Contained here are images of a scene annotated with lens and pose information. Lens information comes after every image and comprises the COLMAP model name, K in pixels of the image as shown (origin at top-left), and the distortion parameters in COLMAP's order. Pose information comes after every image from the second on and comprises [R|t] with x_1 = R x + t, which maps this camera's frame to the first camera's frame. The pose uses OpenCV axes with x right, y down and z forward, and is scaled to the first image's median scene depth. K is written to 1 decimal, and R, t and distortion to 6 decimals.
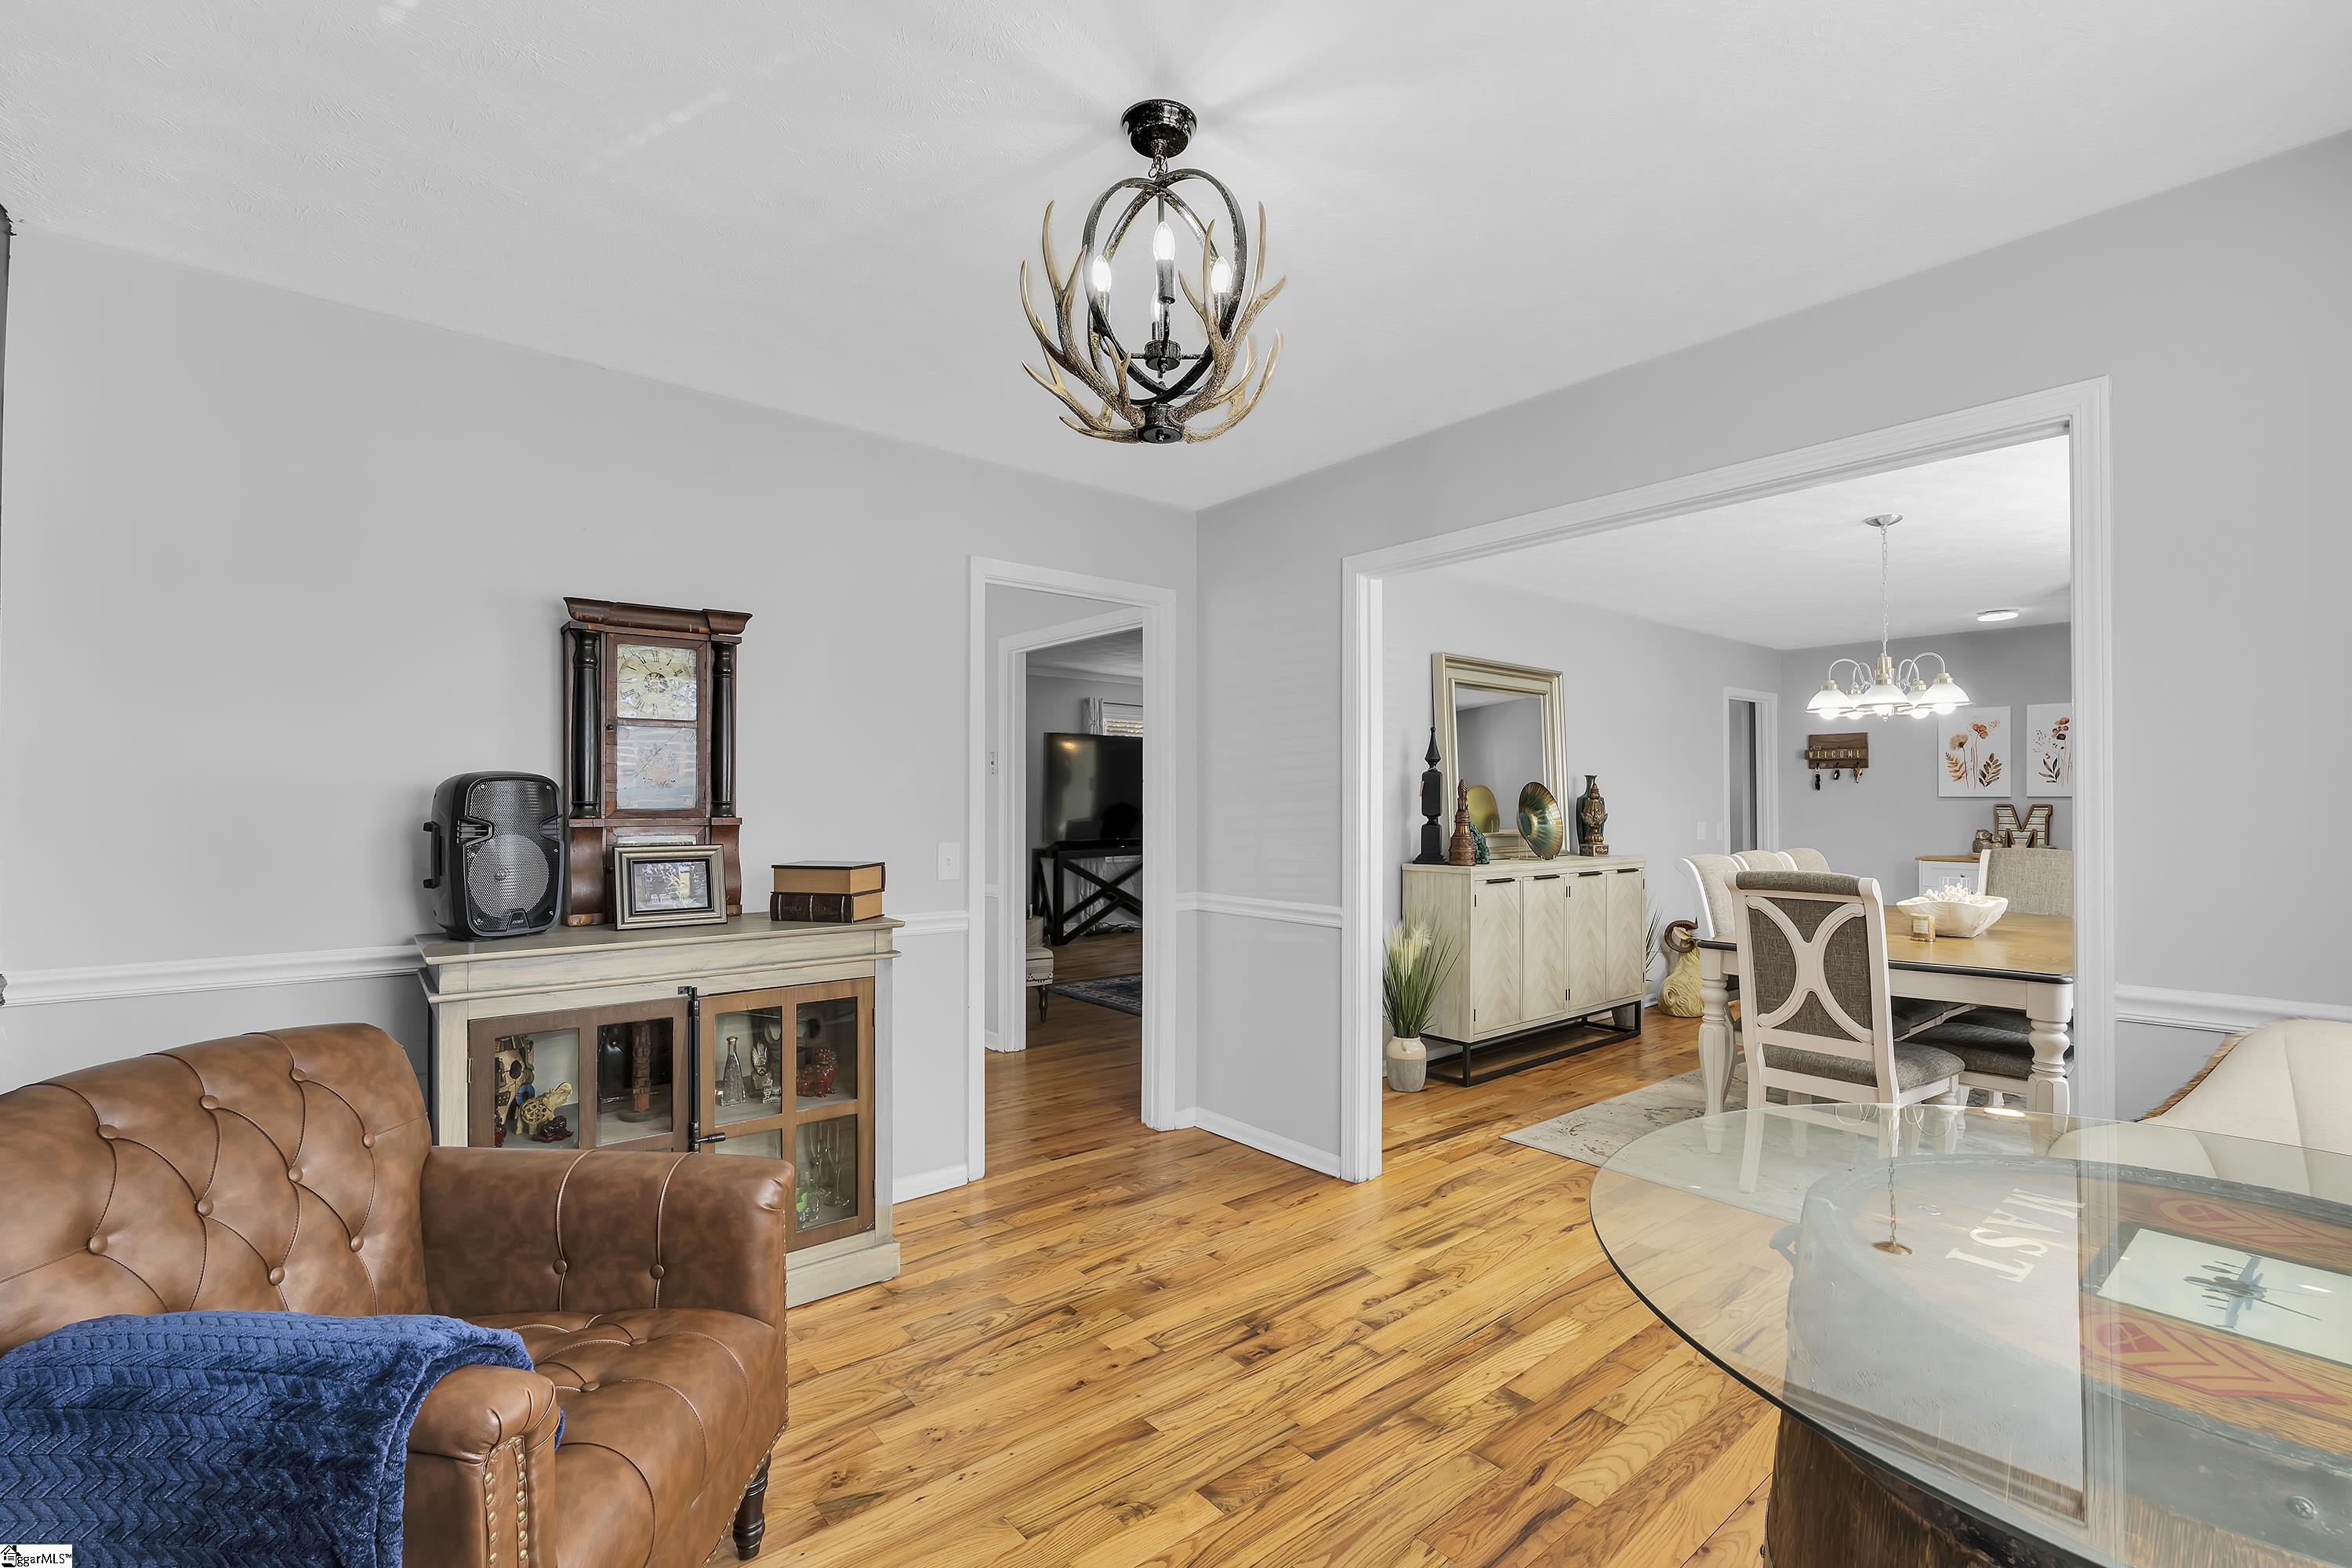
lens RADIAL K [[1044.7, 0, 1175.2], [0, 1044.7, 792.8], [0, 0, 1]] dist [-0.001924, 0.000039]
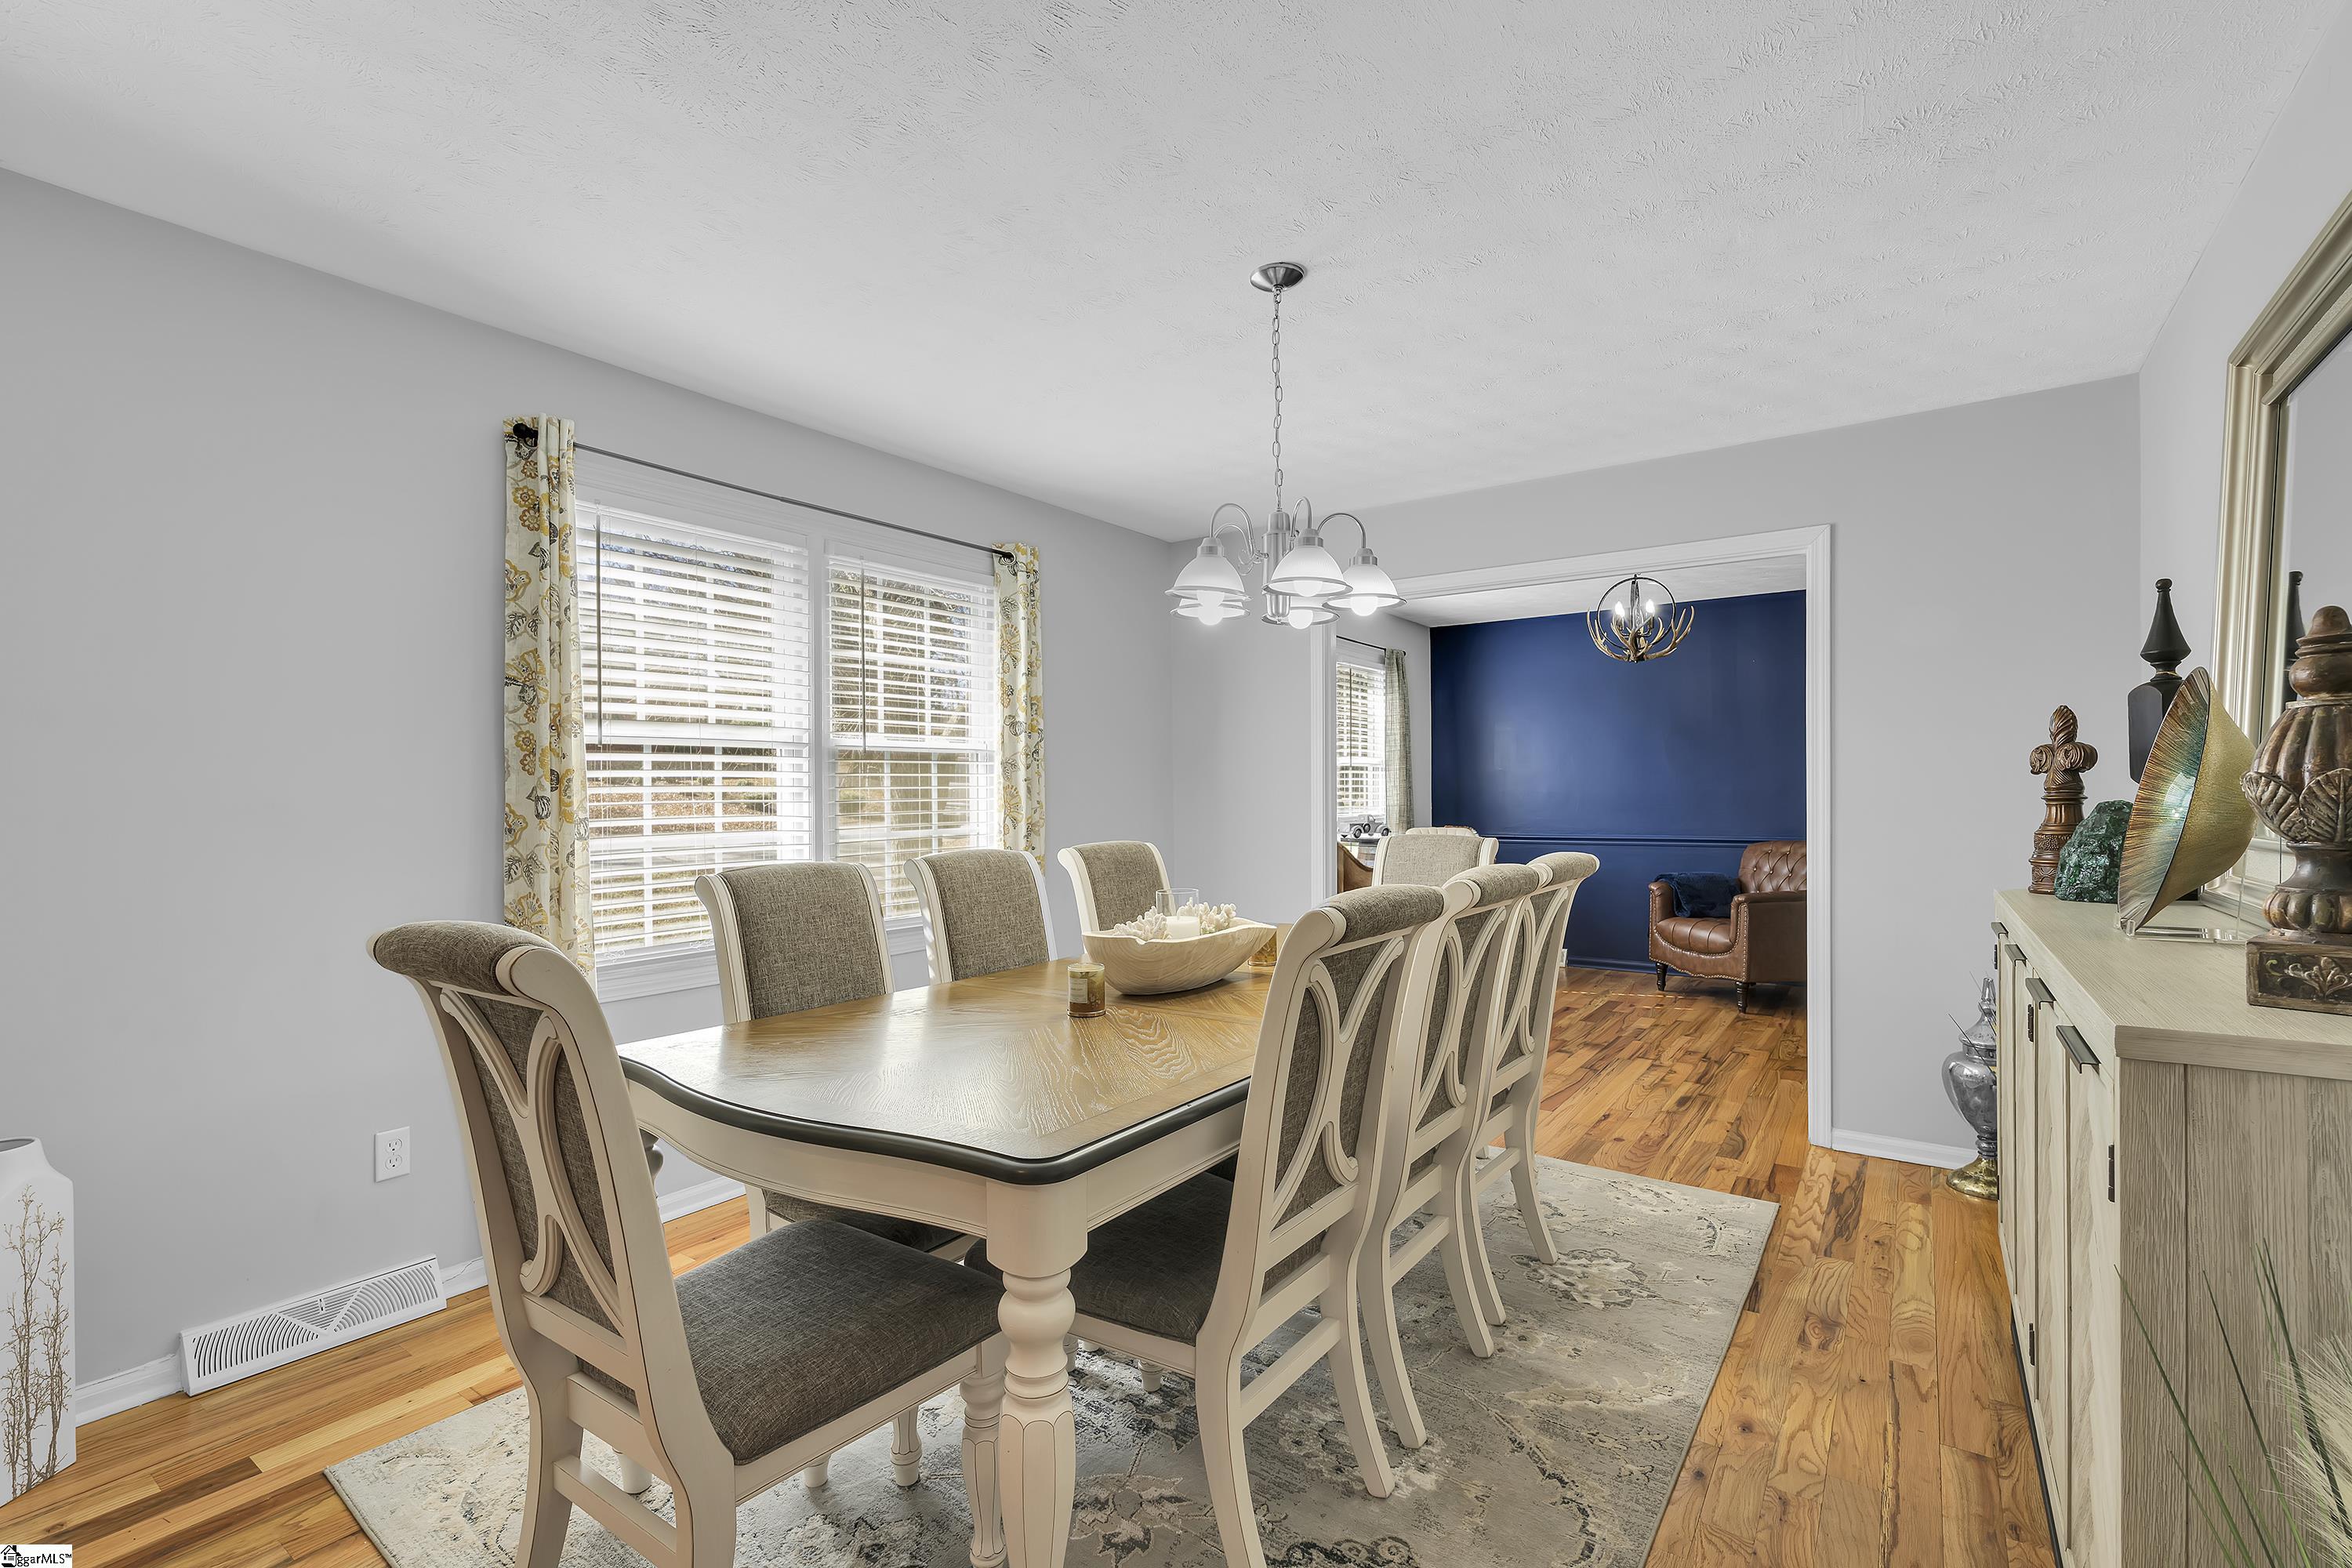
lens RADIAL K [[1044.7, 0, 1189.9], [0, 1044.7, 792.6], [0, 0, 1]] dist [-0.001924, 0.000039]
pose [[-0.963291, 0.008741, -0.268317, 0.930422], [0.010582, 0.999929, -0.005418, 0.028388], [0.268250, -0.008058, -0.963316, 1.627783]]
